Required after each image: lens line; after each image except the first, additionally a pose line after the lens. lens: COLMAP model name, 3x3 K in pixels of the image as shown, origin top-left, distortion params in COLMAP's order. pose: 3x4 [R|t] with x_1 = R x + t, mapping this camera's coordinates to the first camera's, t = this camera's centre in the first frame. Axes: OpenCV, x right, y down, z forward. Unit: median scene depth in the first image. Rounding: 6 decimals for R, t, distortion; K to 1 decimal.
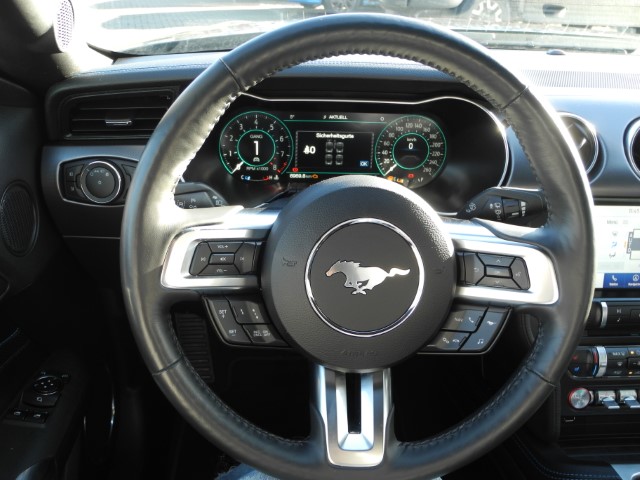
lens RADIAL K [[598.4, 0, 300.6], [0, 598.4, 257.7], [0, 0, 1]] dist [-0.115404, 0.172480]
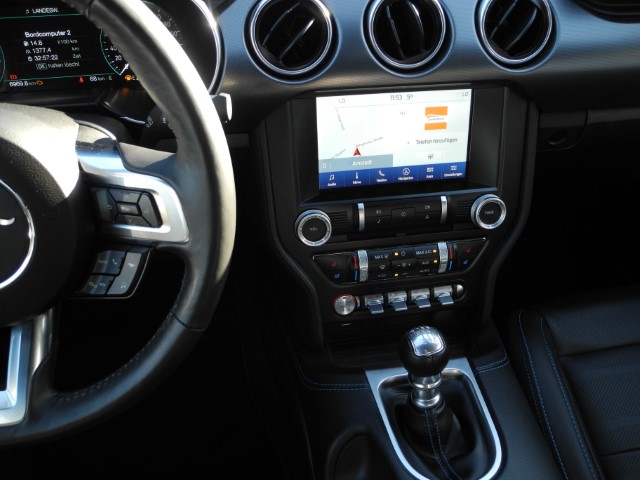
lens RADIAL K [[598.4, 0, 300.6], [0, 598.4, 257.7], [0, 0, 1]] dist [-0.115404, 0.172480]
pose [[0.996934, -0.075920, 0.018925, 0.415141], [0.069398, 0.969691, 0.234272, -0.068487], [-0.036137, -0.232240, 0.971987, 0.089125]]
